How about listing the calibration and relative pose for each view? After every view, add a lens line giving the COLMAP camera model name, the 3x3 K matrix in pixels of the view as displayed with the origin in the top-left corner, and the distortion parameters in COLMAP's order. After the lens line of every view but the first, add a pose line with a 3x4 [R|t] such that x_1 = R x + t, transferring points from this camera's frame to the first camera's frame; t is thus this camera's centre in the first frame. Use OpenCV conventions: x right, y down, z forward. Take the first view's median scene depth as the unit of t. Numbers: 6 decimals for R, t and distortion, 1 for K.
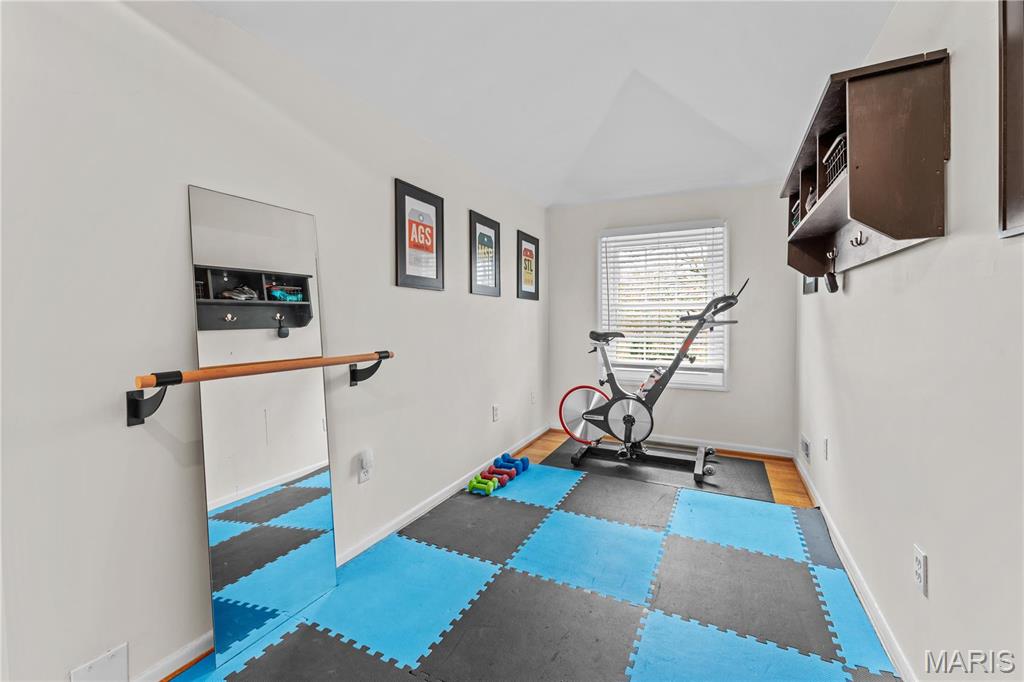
lens RADIAL K [[423.1, 0, 509.4], [0, 423.1, 324.0], [0, 0, 1]] dist [0.009642, -0.000298]
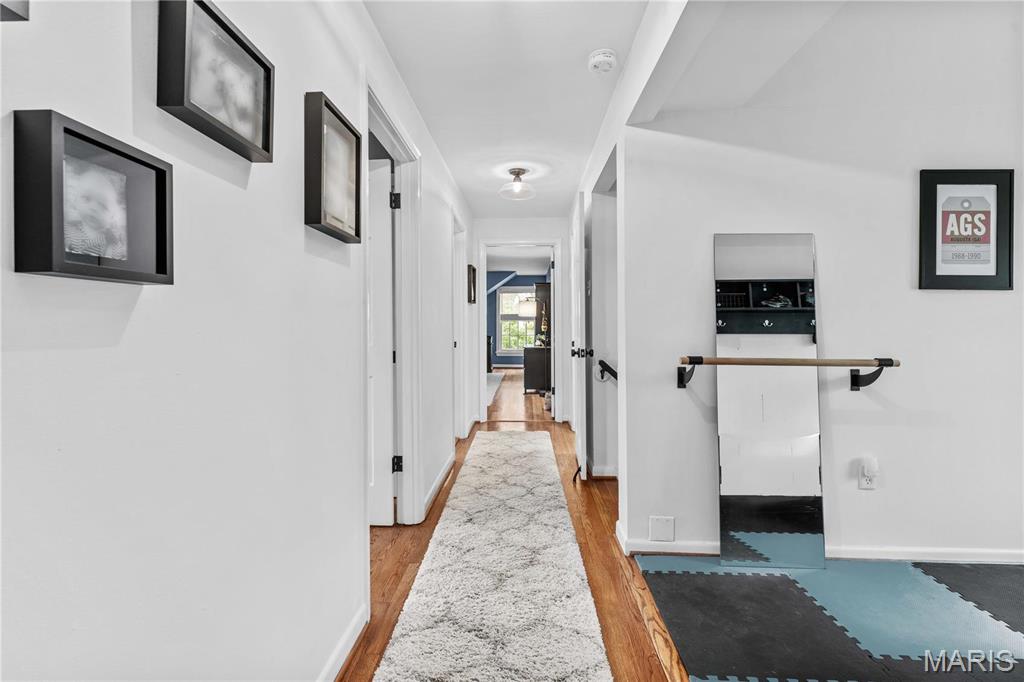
lens RADIAL K [[473.9, 0, 510.8], [0, 473.9, 333.9], [0, 0, 1]] dist [0.006361, 0.000630]
pose [[0.414995, 0.028772, -0.909369, 0.294072], [-0.024010, 0.999498, 0.020666, 0.005245], [0.909507, 0.013258, 0.415478, -0.207673]]
